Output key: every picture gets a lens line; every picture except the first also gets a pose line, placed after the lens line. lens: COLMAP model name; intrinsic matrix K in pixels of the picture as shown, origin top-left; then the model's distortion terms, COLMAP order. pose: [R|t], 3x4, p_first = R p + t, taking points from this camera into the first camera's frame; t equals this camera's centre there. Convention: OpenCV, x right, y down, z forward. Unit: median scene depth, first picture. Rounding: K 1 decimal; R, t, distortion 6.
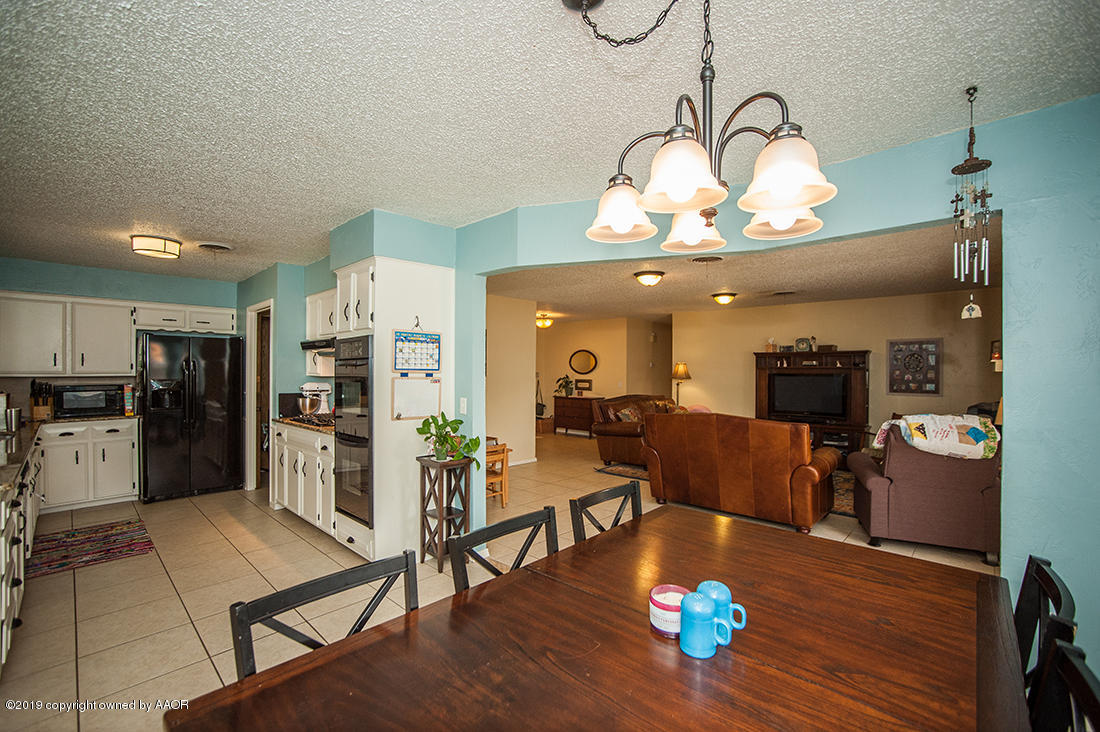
lens RADIAL K [[470.1, 0, 515.2], [0, 470.1, 375.5], [0, 0, 1]] dist [-0.002166, 0.003087]
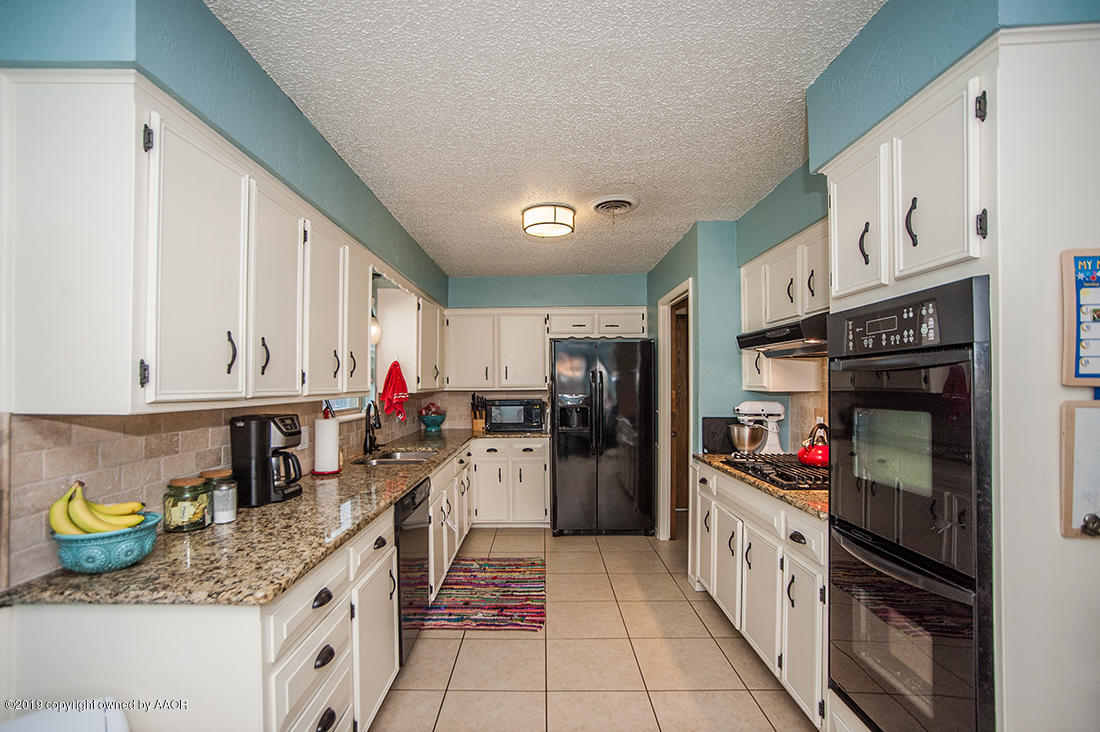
lens RADIAL K [[475.4, 0, 521.0], [0, 475.4, 381.7], [0, 0, 1]] dist [-0.046653, 0.002392]
pose [[0.691736, -0.009839, -0.722083, -0.198199], [0.003508, 0.999941, -0.010265, -0.005638], [0.722142, 0.004568, 0.691730, 0.355087]]
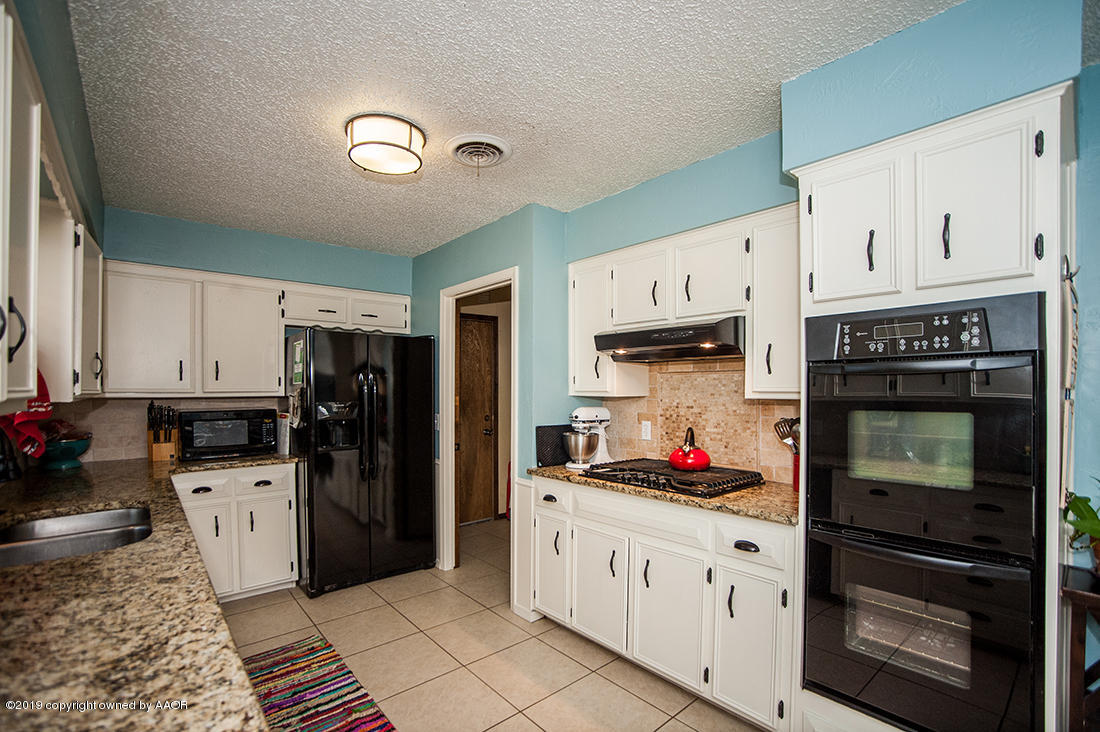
lens RADIAL K [[475.4, 0, 524.0], [0, 475.4, 398.1], [0, 0, 1]] dist [-0.046653, 0.002392]
pose [[0.998087, 0.000930, -0.061826, -0.476105], [-0.000435, 0.999968, 0.008018, -0.001456], [0.061831, -0.007976, 0.998055, 0.402437]]
